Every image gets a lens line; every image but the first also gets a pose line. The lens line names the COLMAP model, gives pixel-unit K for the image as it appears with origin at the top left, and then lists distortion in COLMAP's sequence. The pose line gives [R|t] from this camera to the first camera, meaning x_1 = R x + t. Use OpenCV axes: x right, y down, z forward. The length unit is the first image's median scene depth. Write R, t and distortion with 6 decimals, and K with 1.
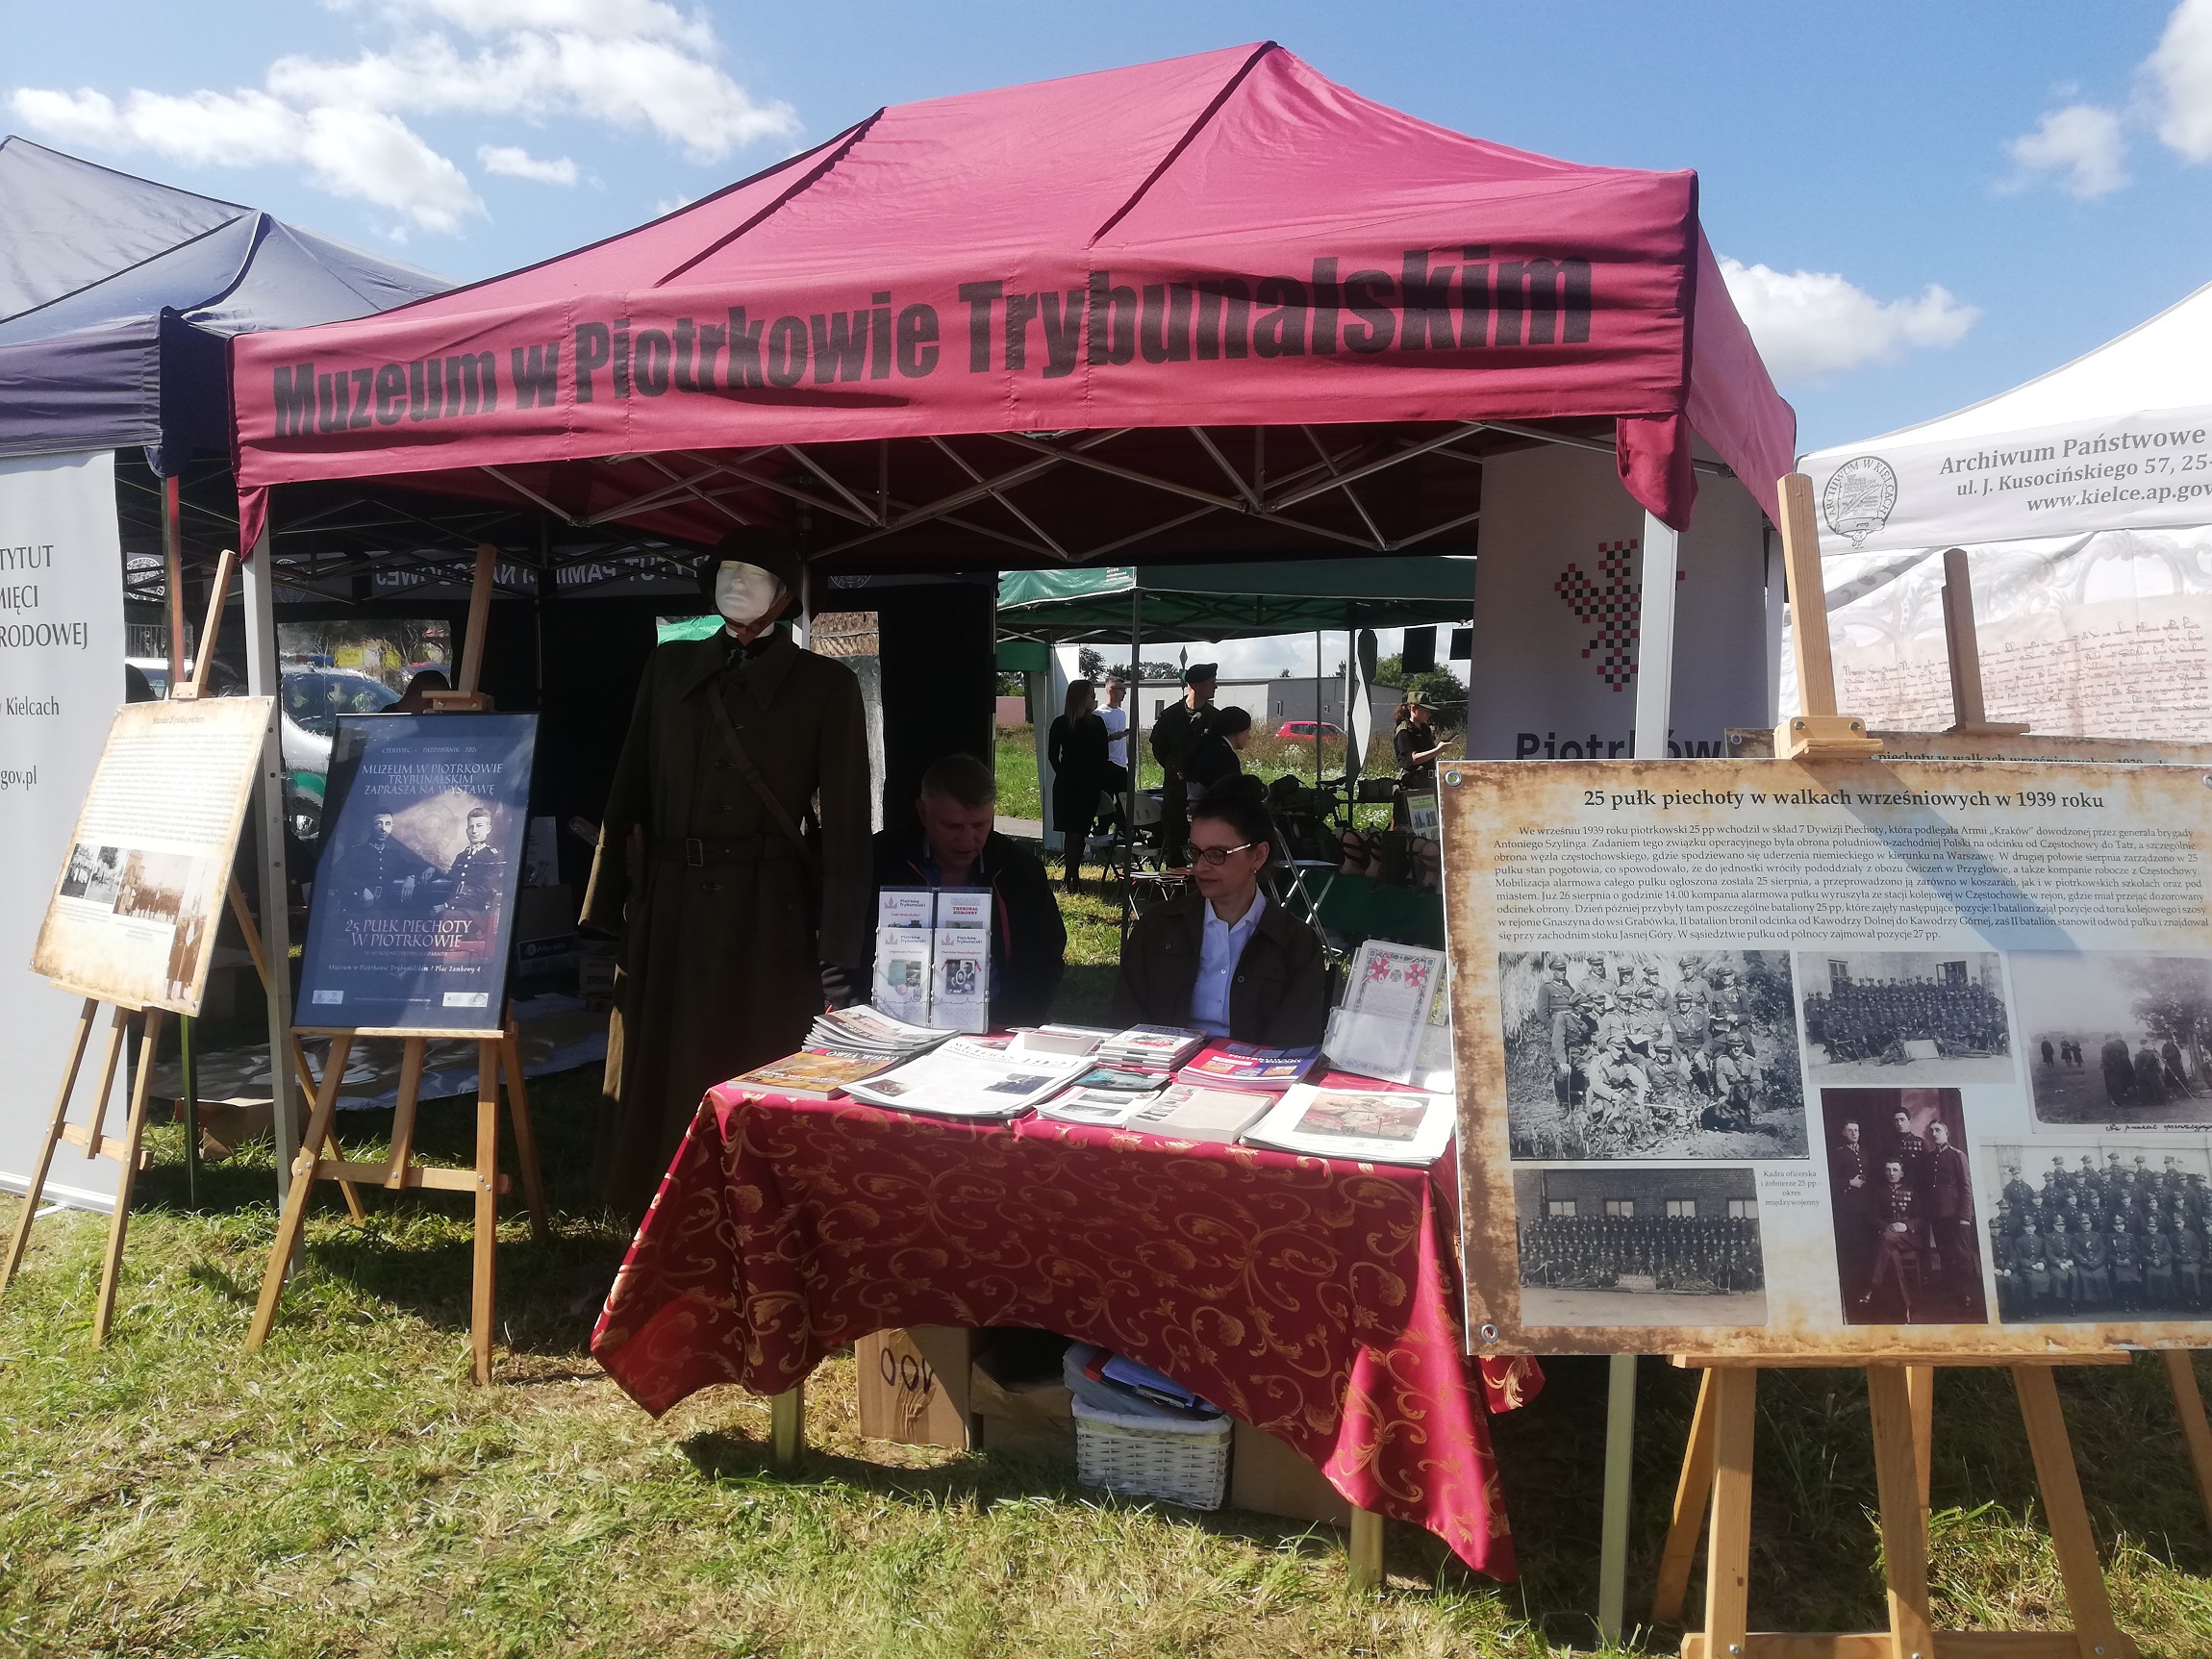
lens RADIAL K [[1727.2, 0, 1102.7], [0, 1727.2, 828.0], [0, 0, 1]] dist [0.071587, -0.007297]
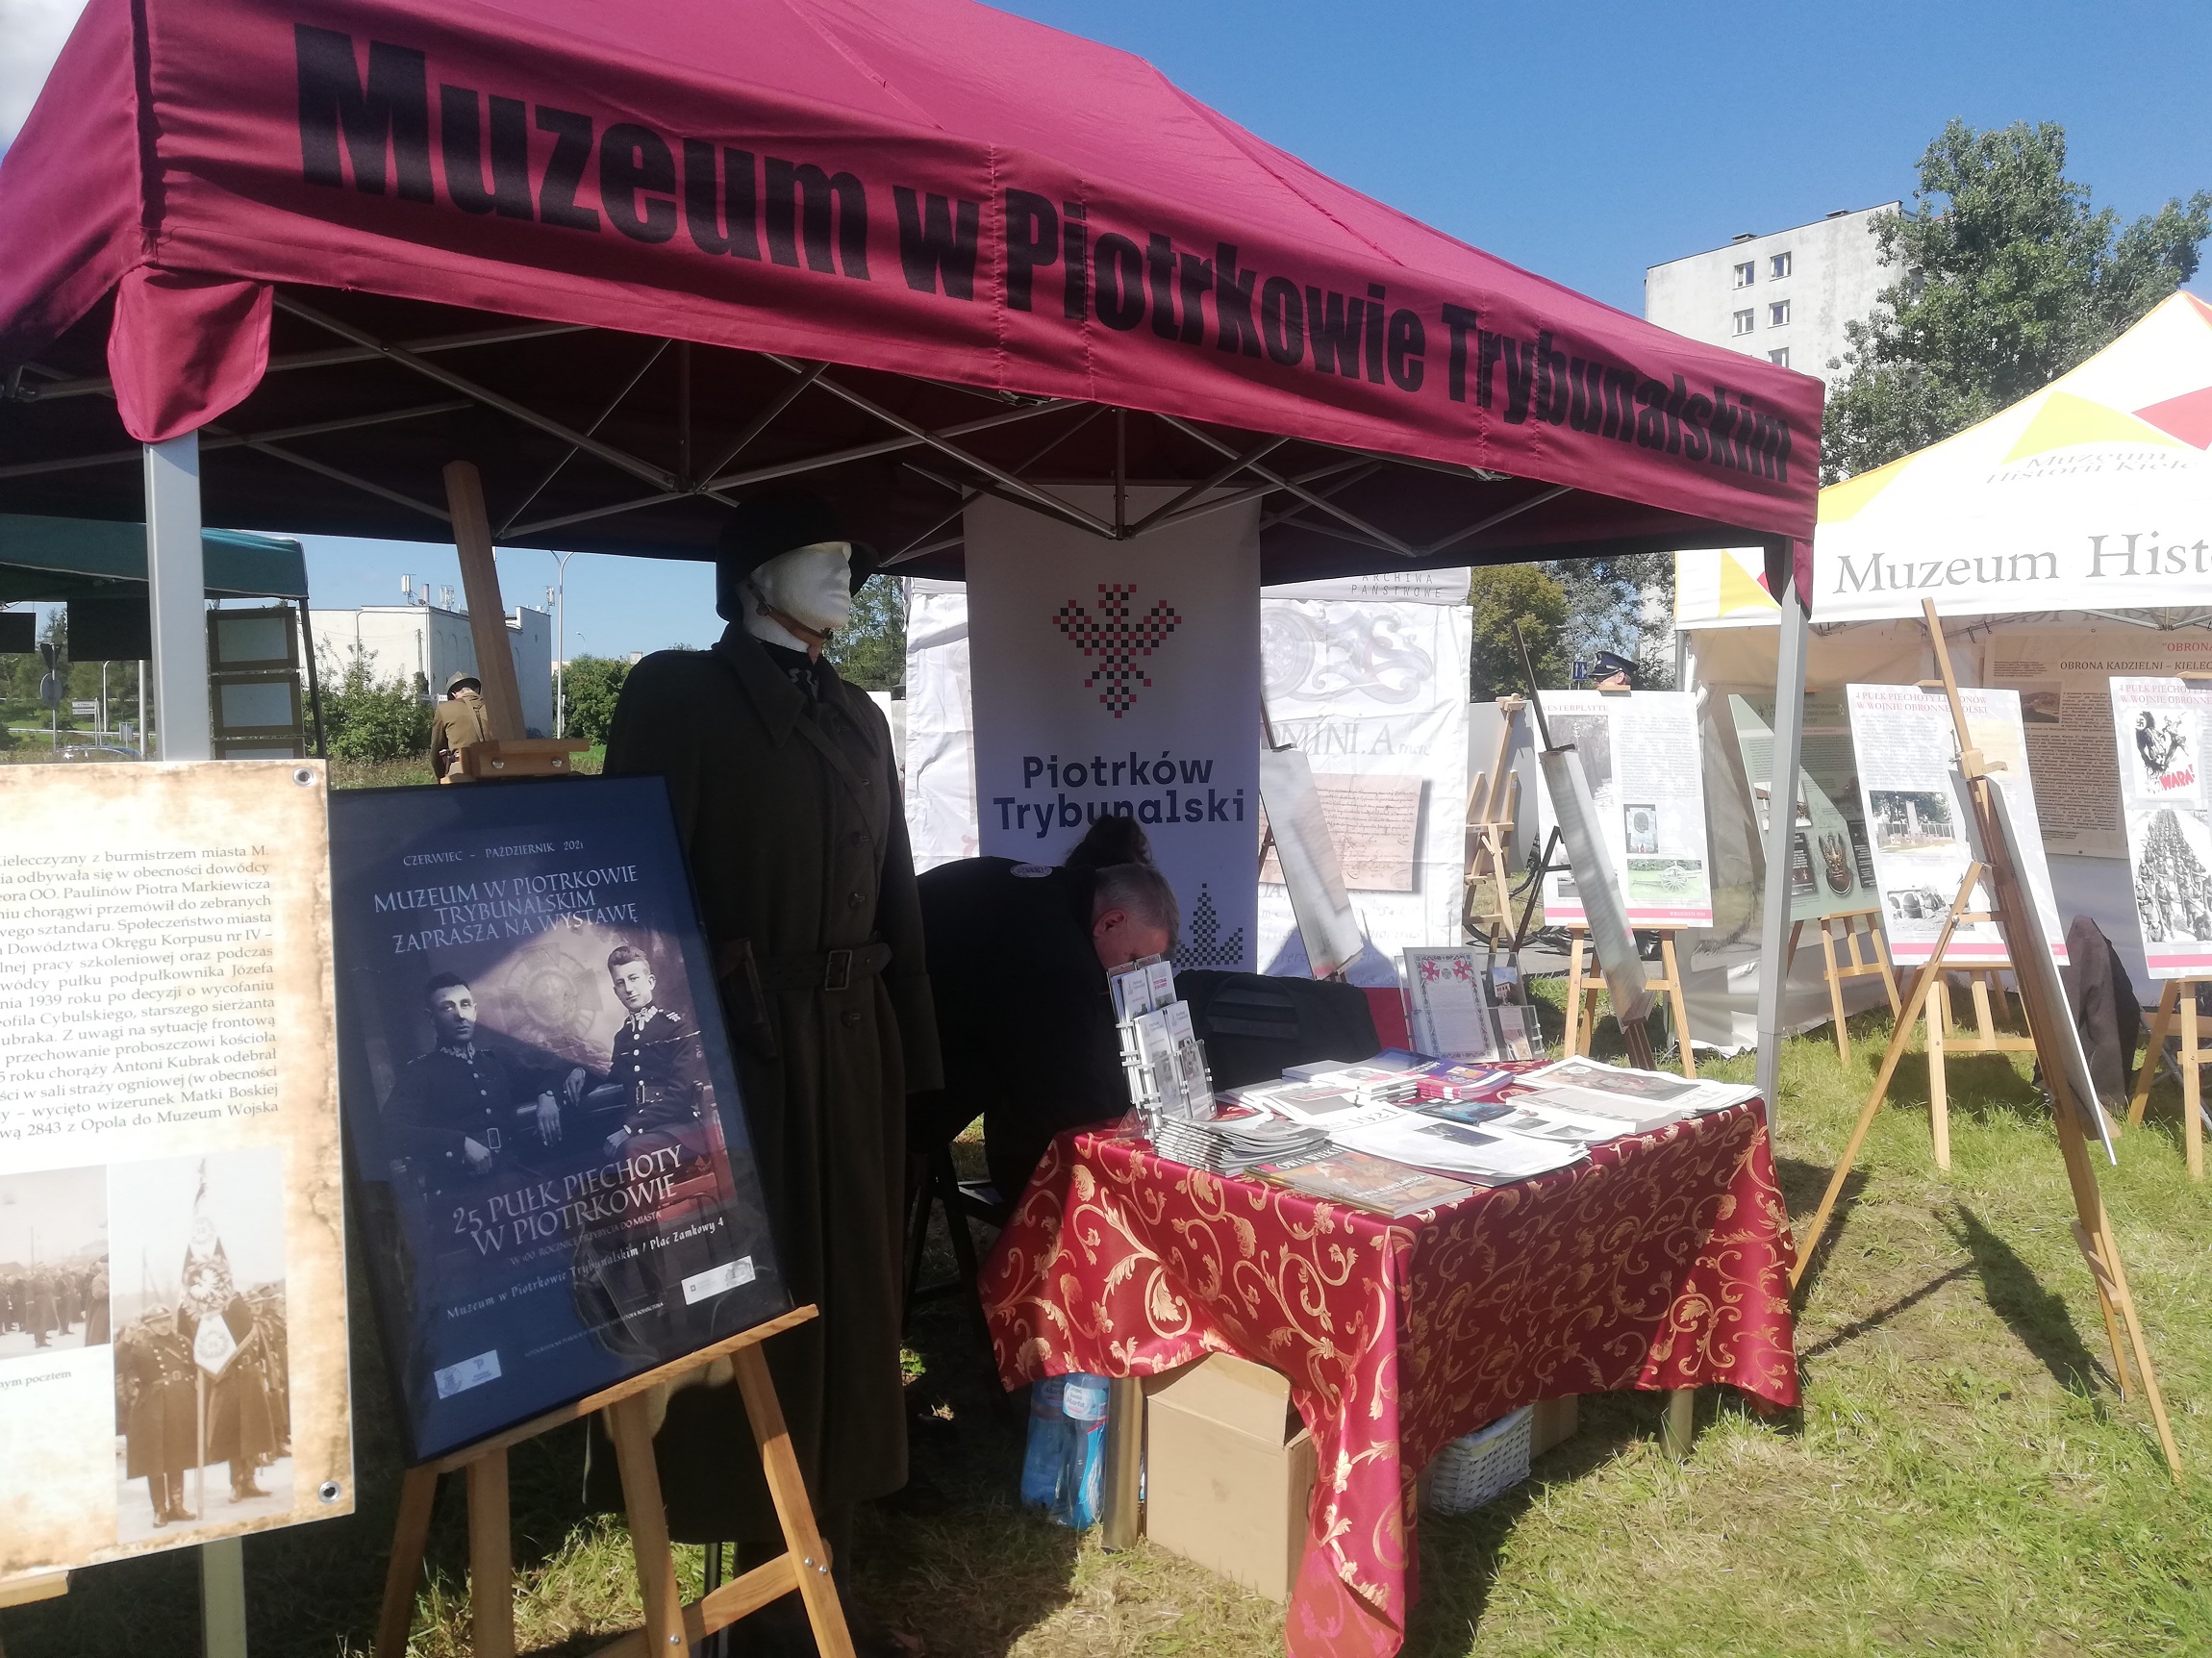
lens RADIAL K [[1727.2, 0, 1104.0], [0, 1727.2, 832.9], [0, 0, 1]] dist [0.071587, -0.007297]
pose [[0.372791, -0.069280, 0.925325, -0.826746], [0.060799, 0.996890, 0.050144, -0.067730], [-0.925921, 0.037565, 0.375844, 0.656063]]
